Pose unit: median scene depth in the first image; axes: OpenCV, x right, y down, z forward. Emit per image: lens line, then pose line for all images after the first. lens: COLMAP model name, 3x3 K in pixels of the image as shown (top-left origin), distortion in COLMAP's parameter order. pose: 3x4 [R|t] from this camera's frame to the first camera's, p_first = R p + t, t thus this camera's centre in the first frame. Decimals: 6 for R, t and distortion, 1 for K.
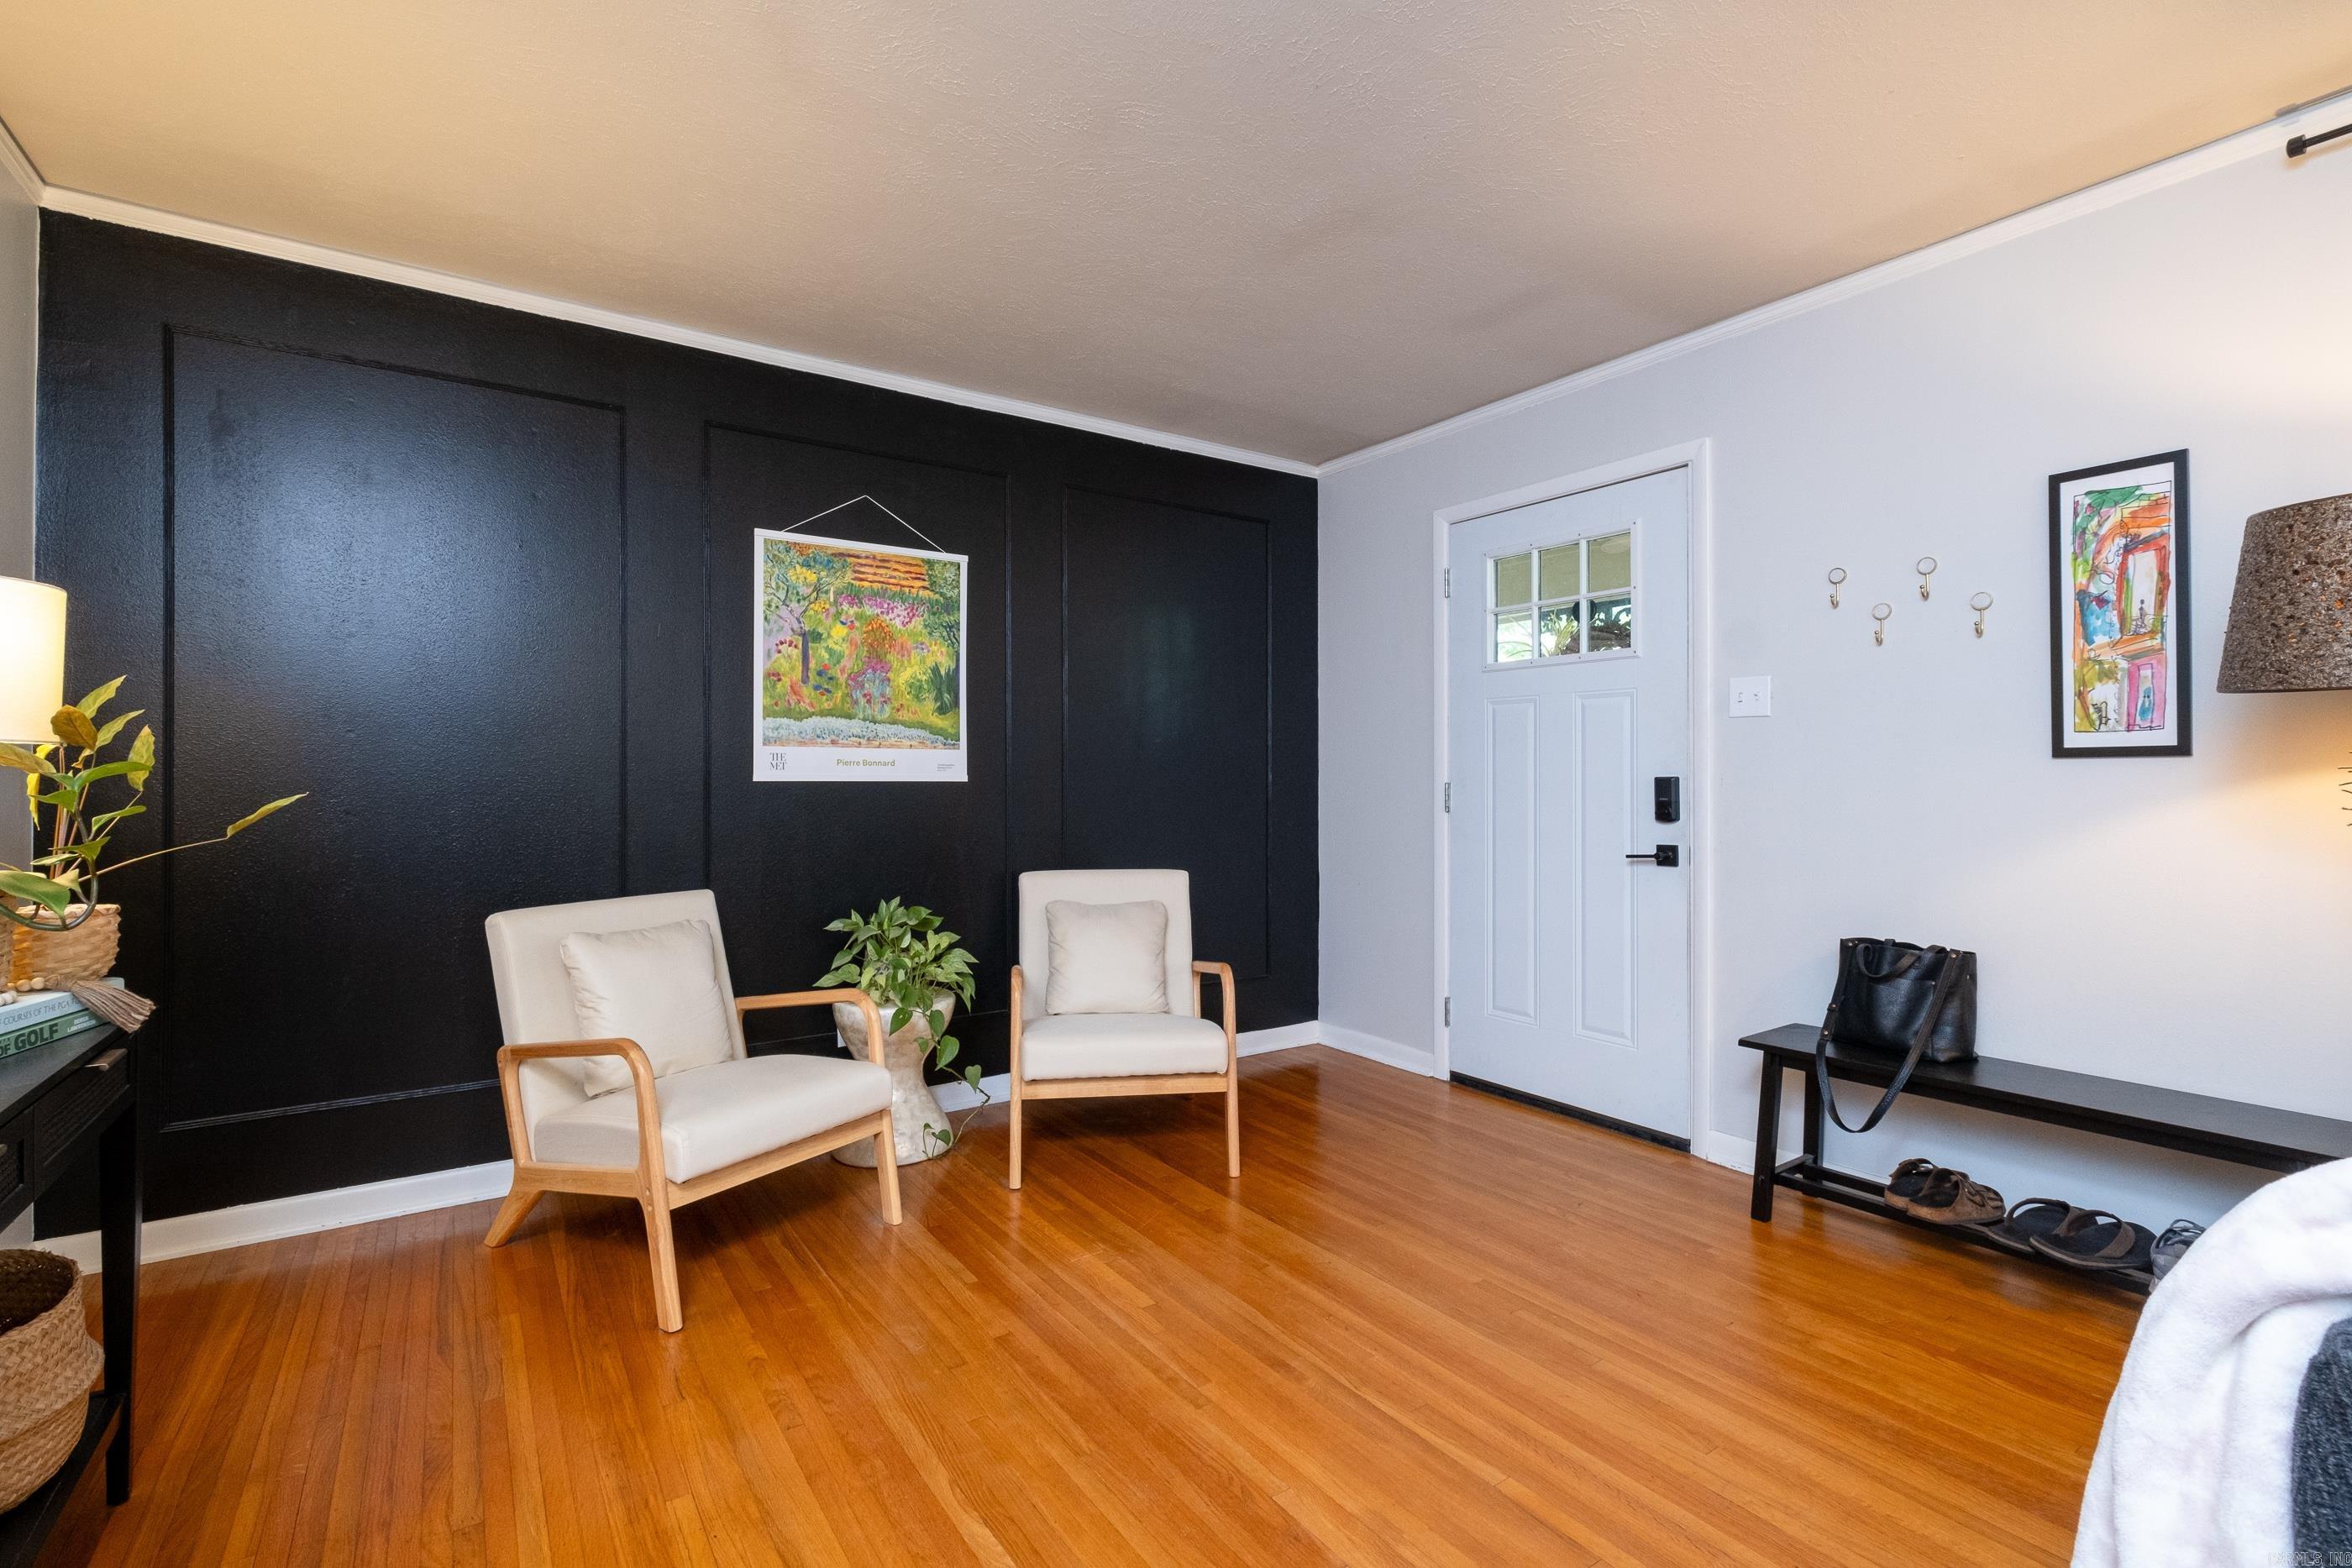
lens RADIAL K [[1041.8, 0, 1176.0], [0, 1041.8, 784.0], [0, 0, 1]] dist [-0.001250, -0.000238]
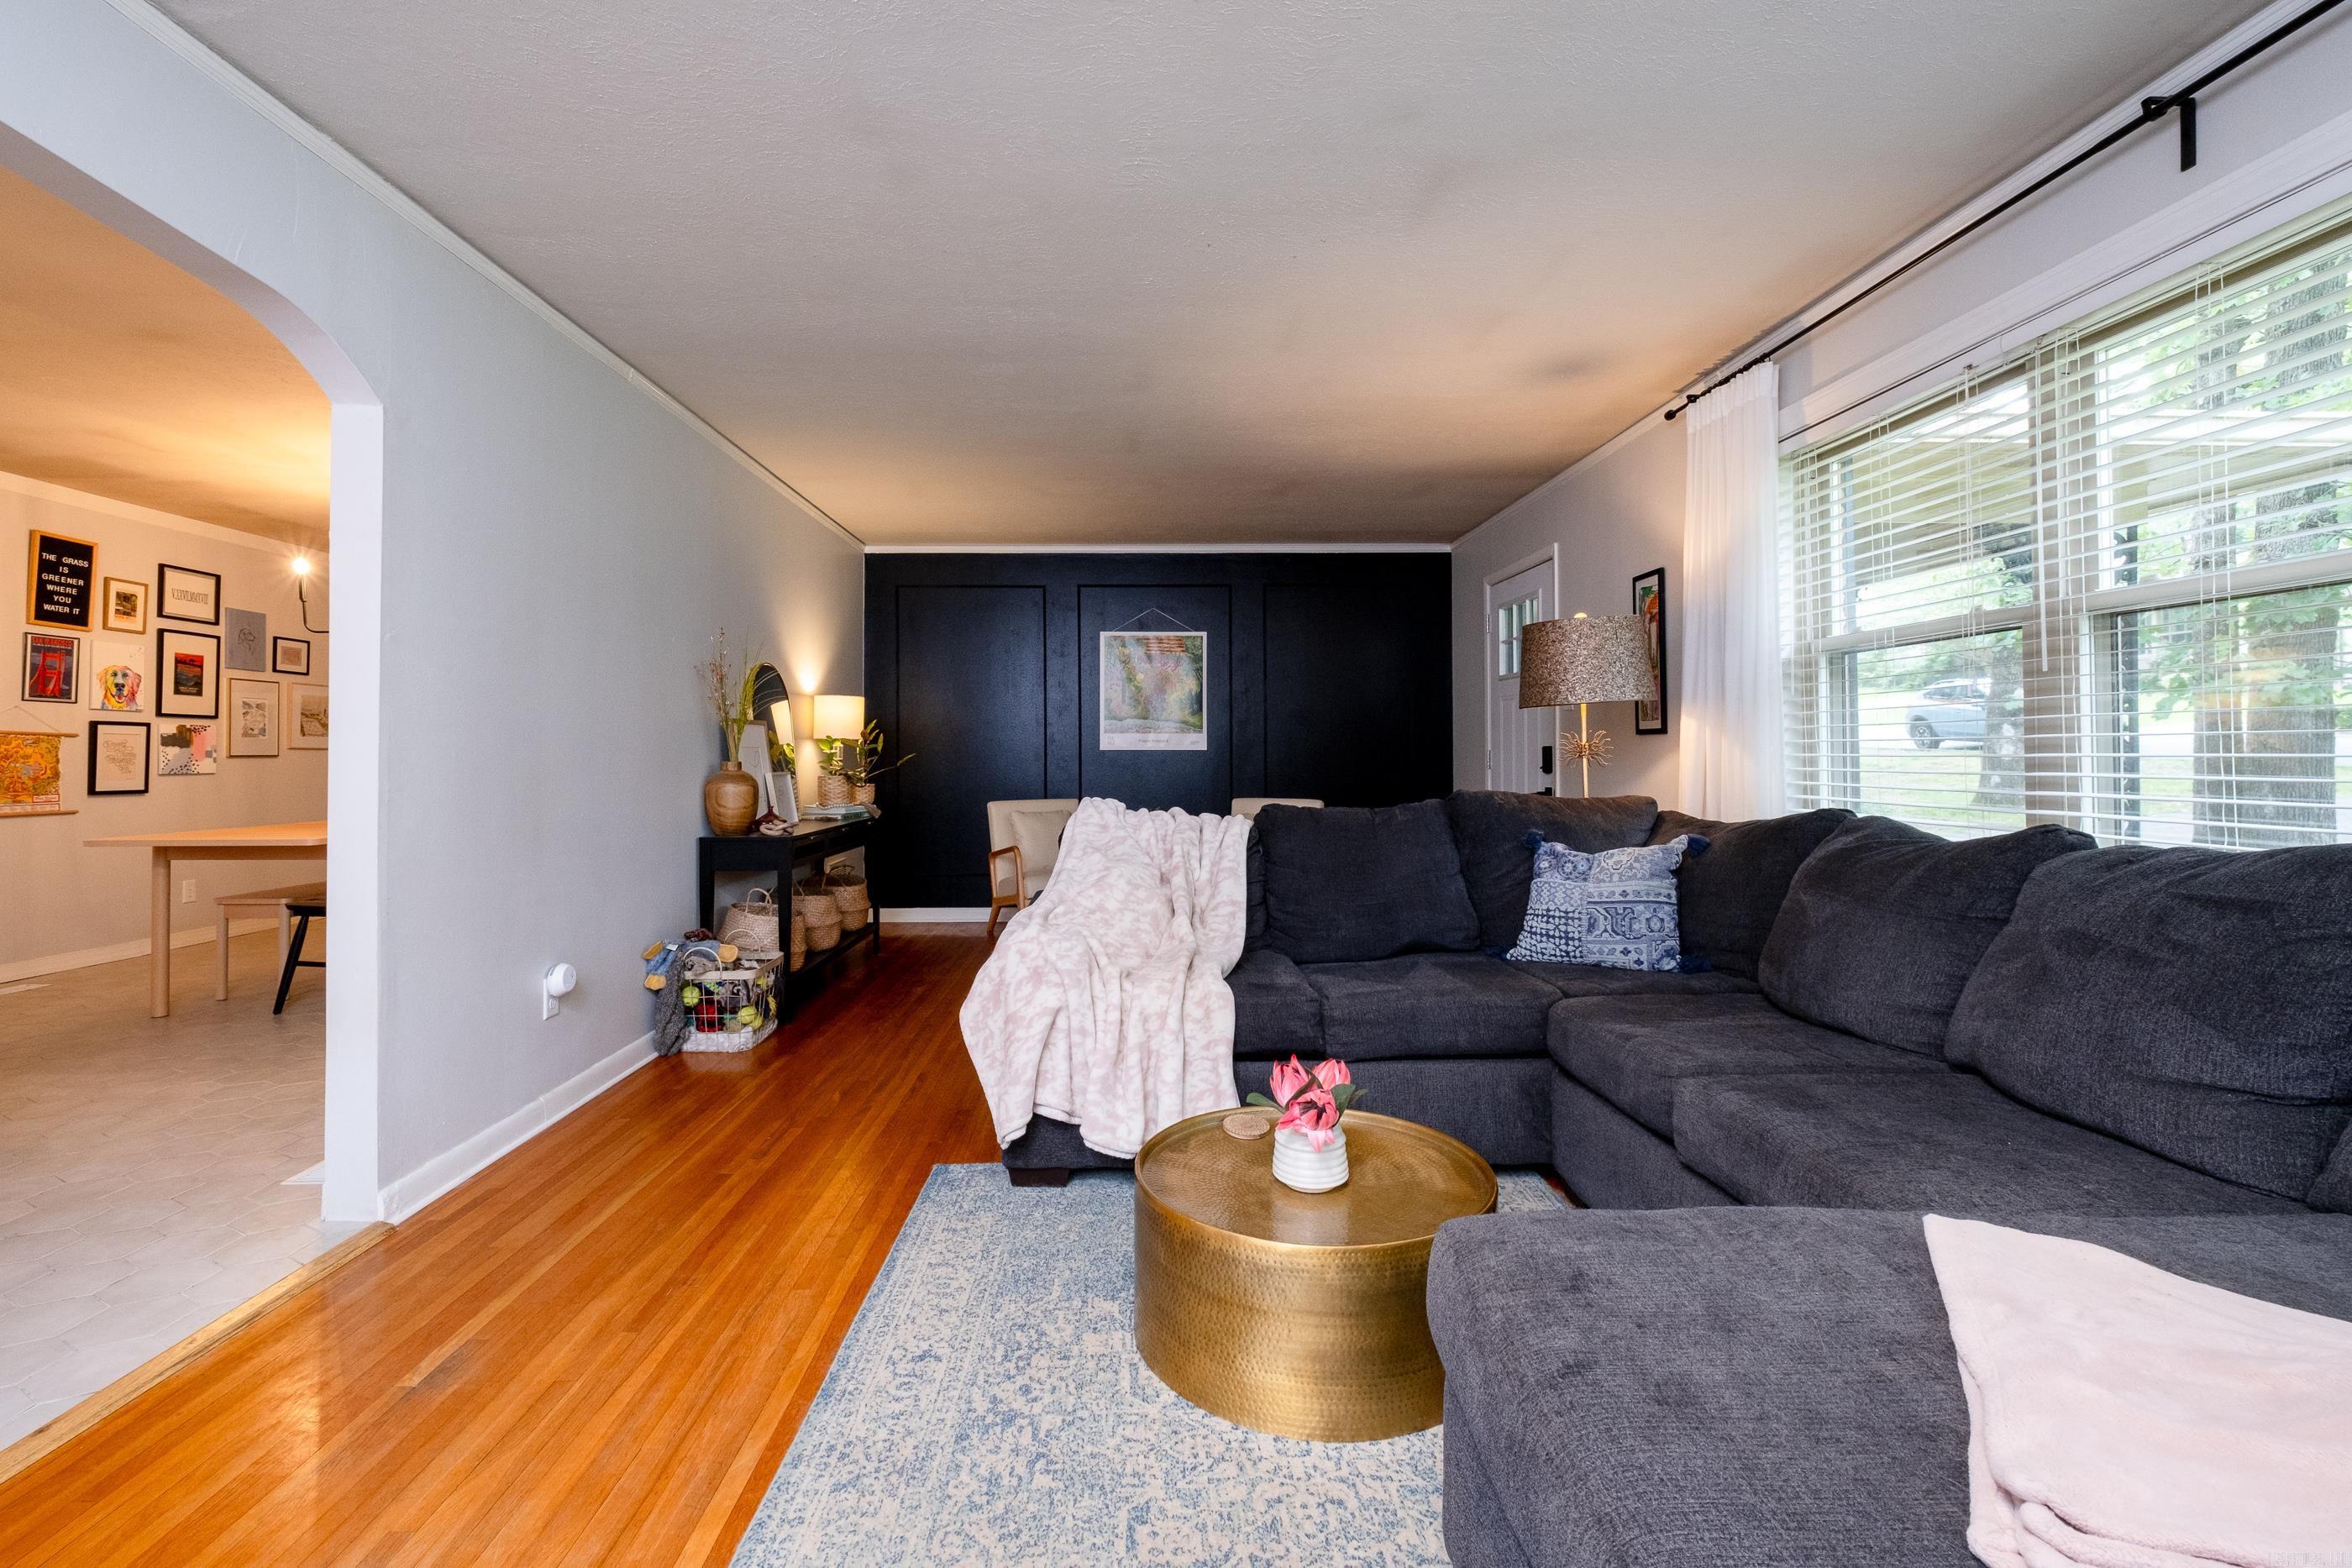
lens RADIAL K [[1009.3, 0, 1163.3], [0, 1009.3, 756.8], [0, 0, 1]] dist [-0.001012, -0.000114]
pose [[0.841064, 0.002206, -0.540931, 0.817576], [-0.001961, 0.999998, 0.001030, 0.008461], [0.540932, 0.000194, 0.841067, -0.666737]]
